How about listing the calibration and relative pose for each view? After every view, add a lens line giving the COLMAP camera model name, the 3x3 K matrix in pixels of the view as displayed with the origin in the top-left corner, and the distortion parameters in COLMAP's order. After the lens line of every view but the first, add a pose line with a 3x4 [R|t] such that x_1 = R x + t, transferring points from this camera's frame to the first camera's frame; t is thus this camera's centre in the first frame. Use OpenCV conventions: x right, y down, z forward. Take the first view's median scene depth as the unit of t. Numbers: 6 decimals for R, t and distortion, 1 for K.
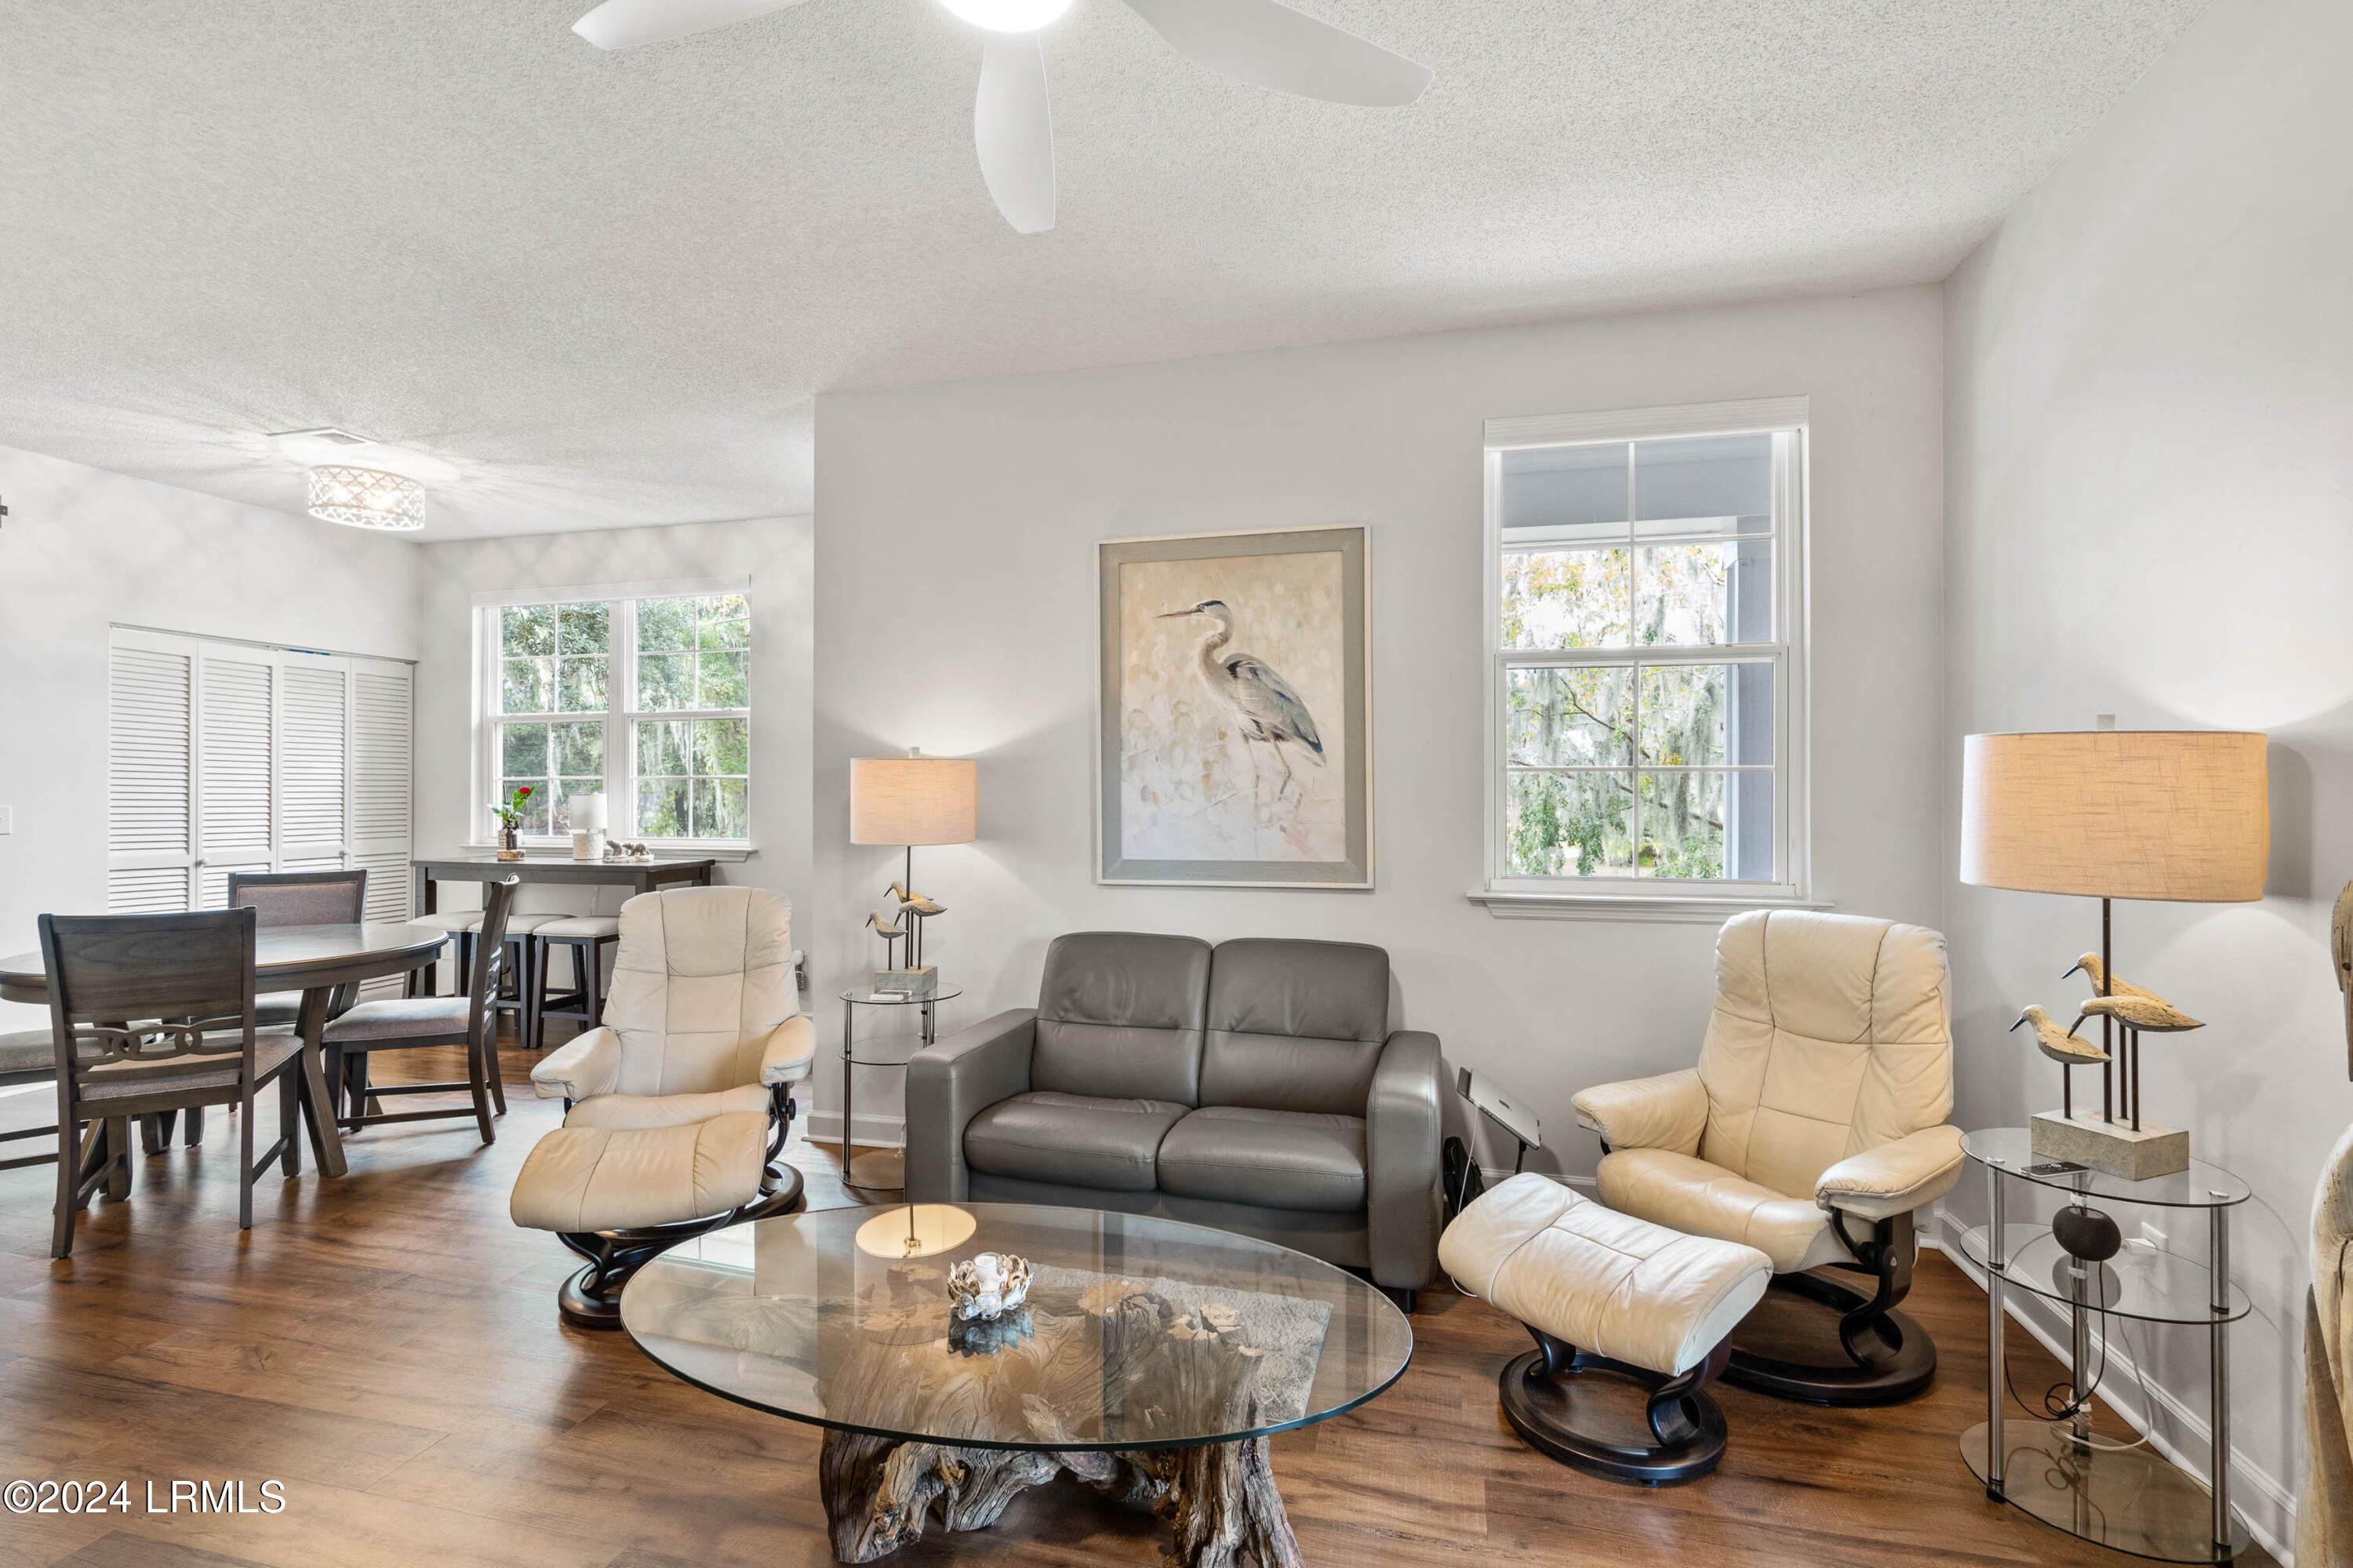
lens RADIAL K [[1059.7, 0, 1180.5], [0, 1059.7, 788.7], [0, 0, 1]] dist [-0.005182, 0.001907]
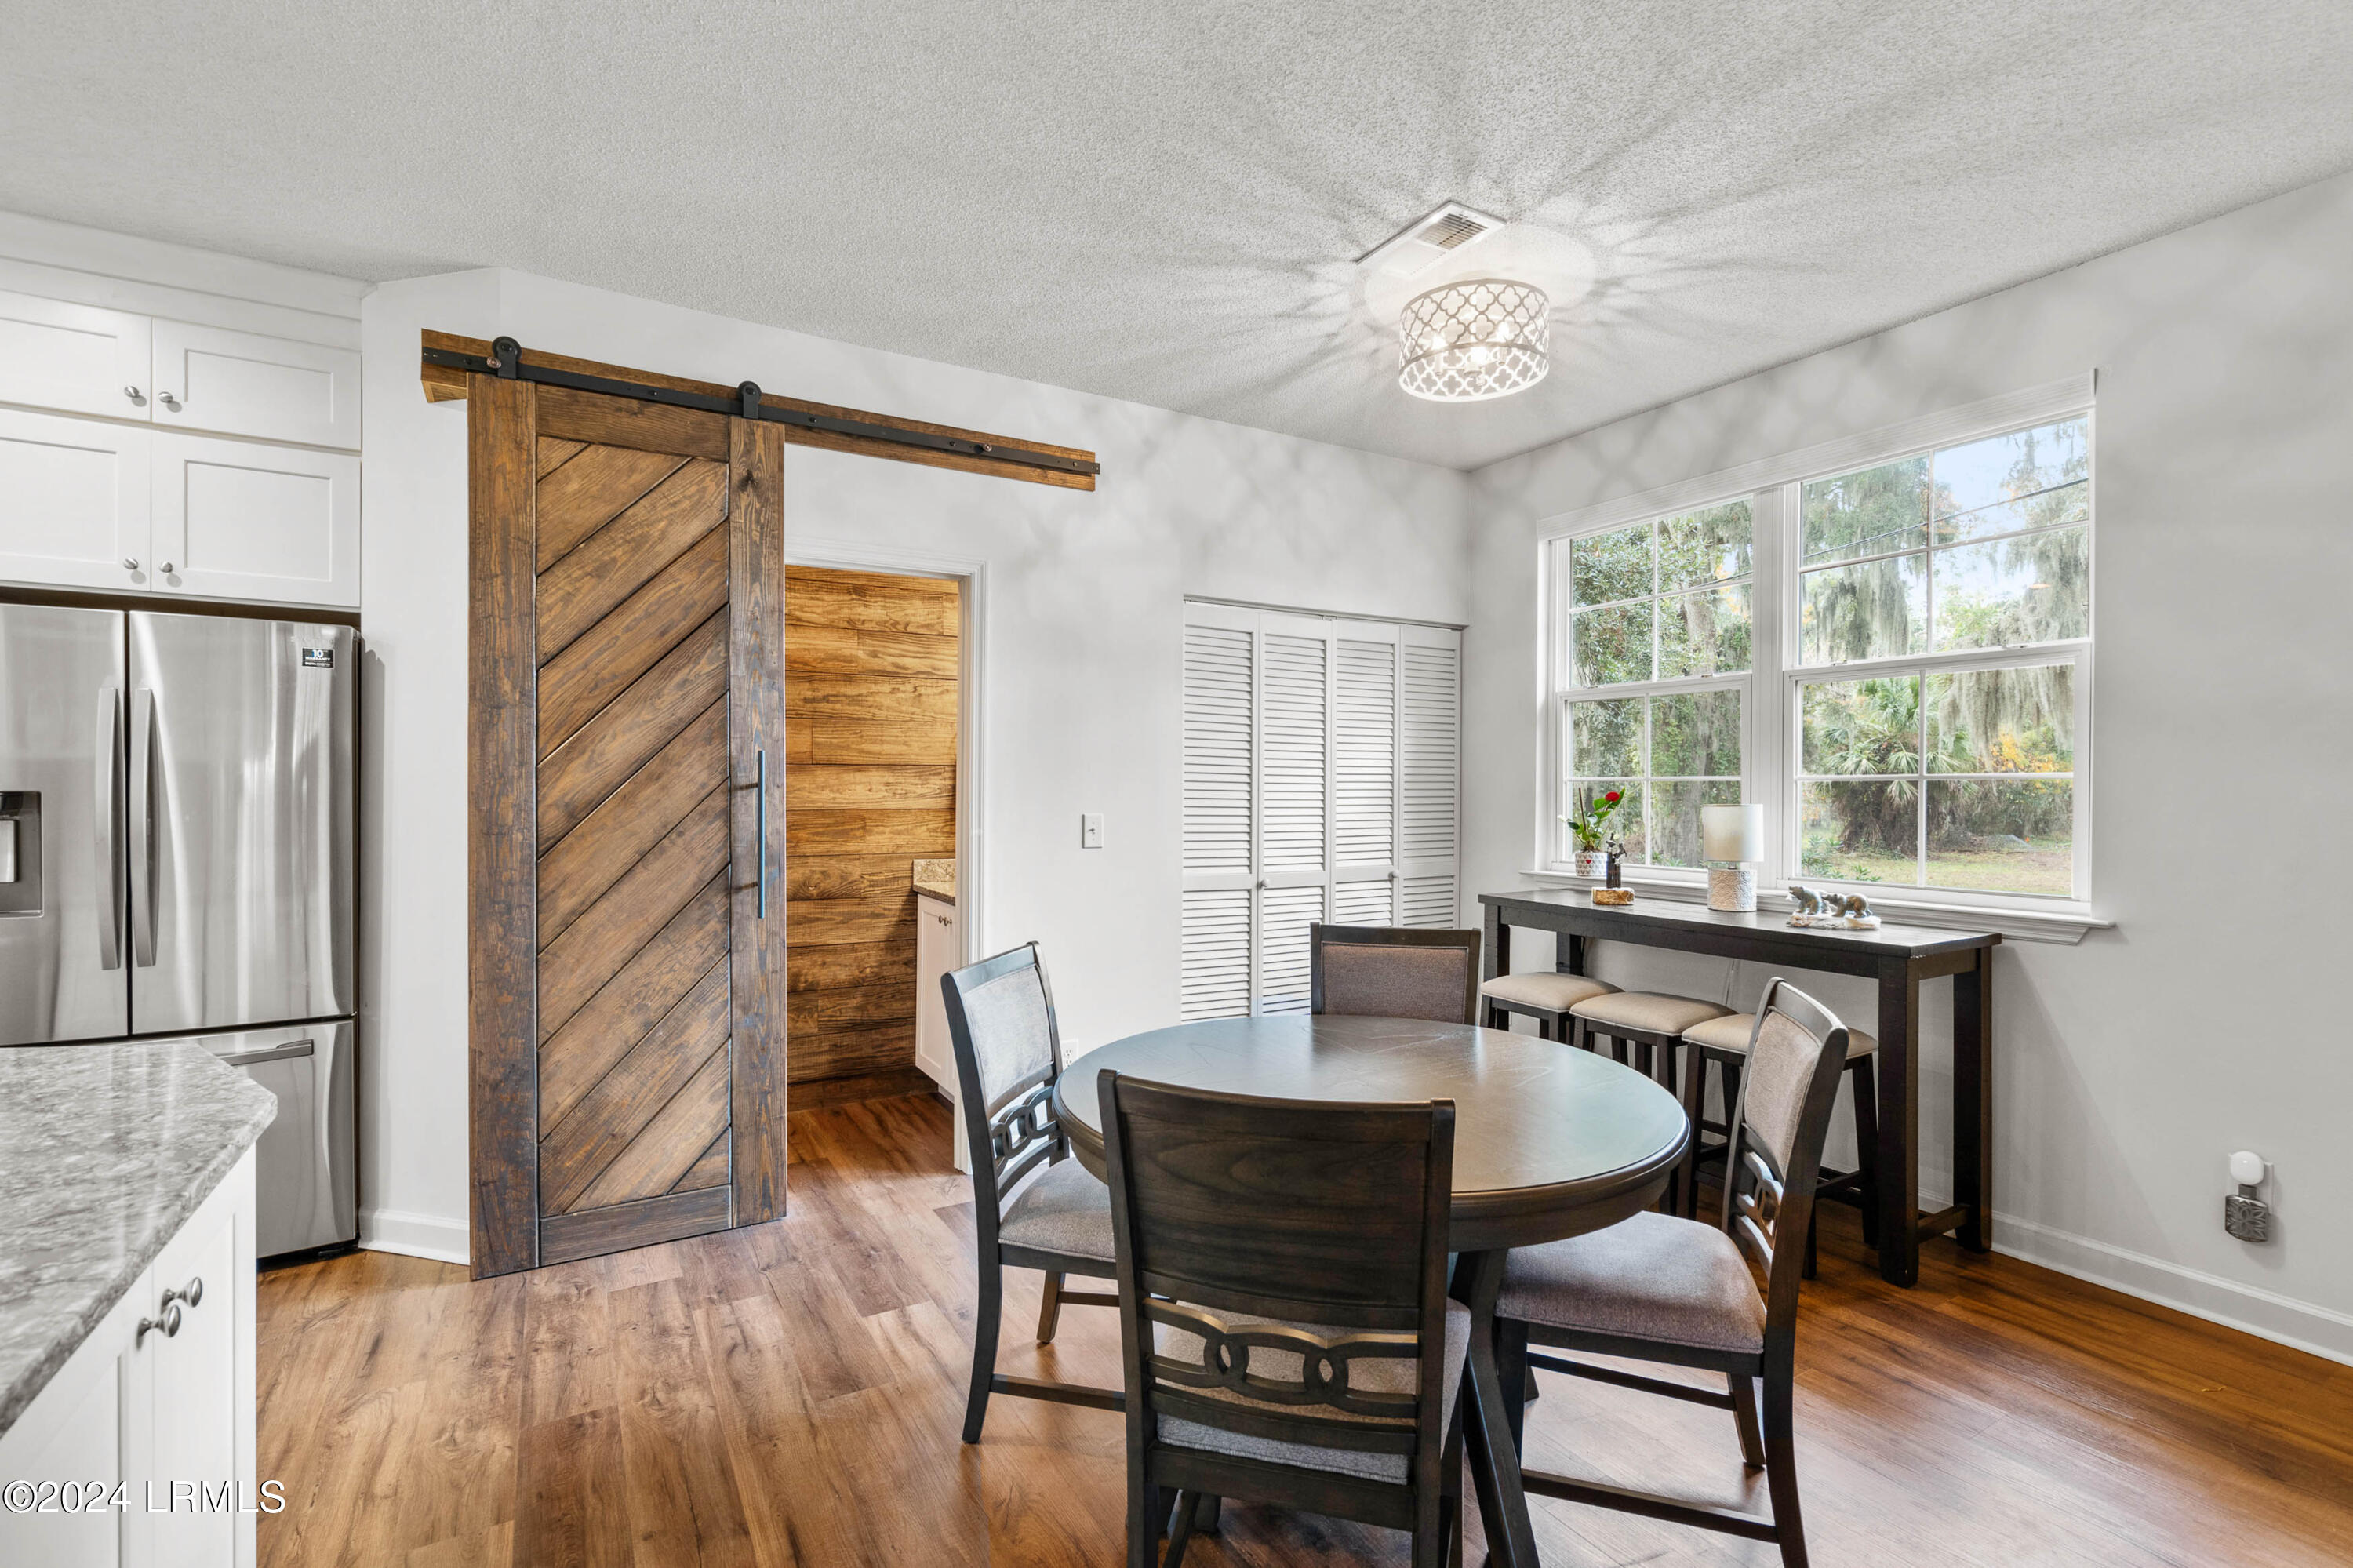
lens RADIAL K [[1059.7, 0, 1179.4], [0, 1059.7, 790.9], [0, 0, 1]] dist [-0.005182, 0.001907]
pose [[0.705837, 0.005808, -0.708350, -0.575739], [-0.000913, 0.999973, 0.007290, -0.011563], [0.708374, -0.004499, 0.705823, 0.552845]]
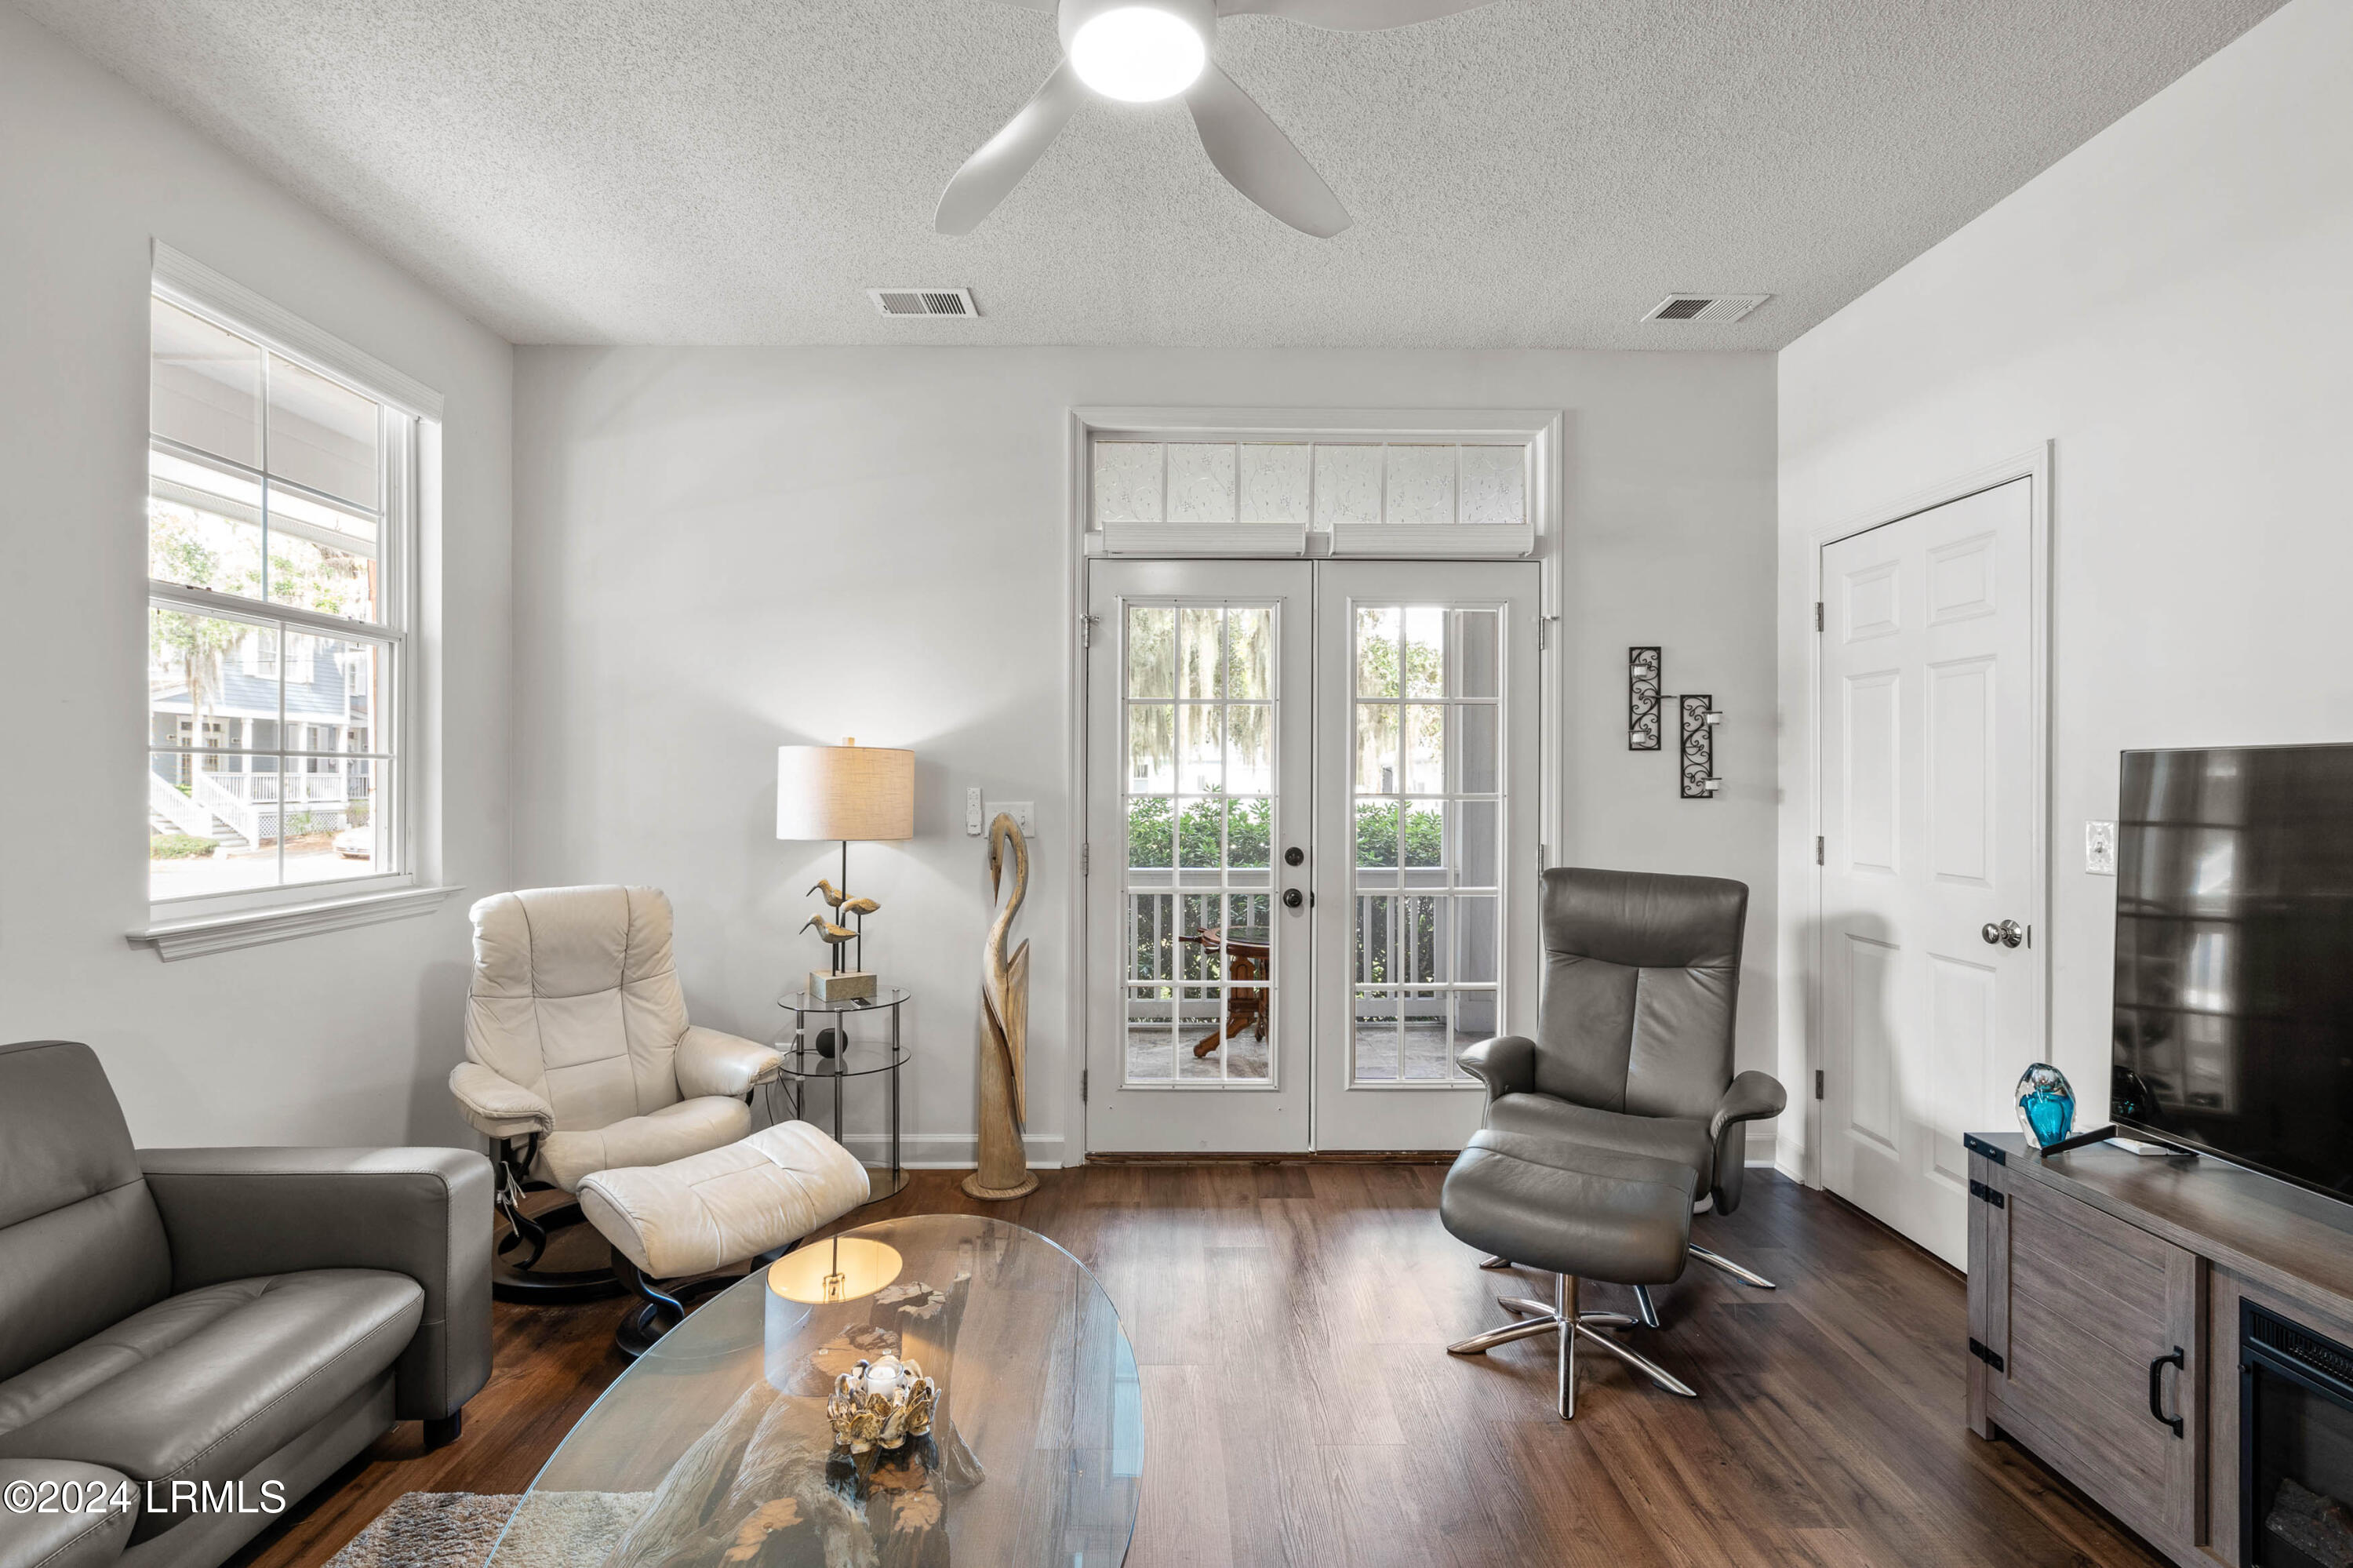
lens RADIAL K [[1059.7, 0, 1171.0], [0, 1059.7, 777.7], [0, 0, 1]] dist [-0.005182, 0.001907]
pose [[-0.256853, 0.001419, 0.966449, -0.508302], [-0.006602, 0.999973, -0.003223, -0.000981], [-0.966428, -0.007208, -0.256837, 0.502233]]
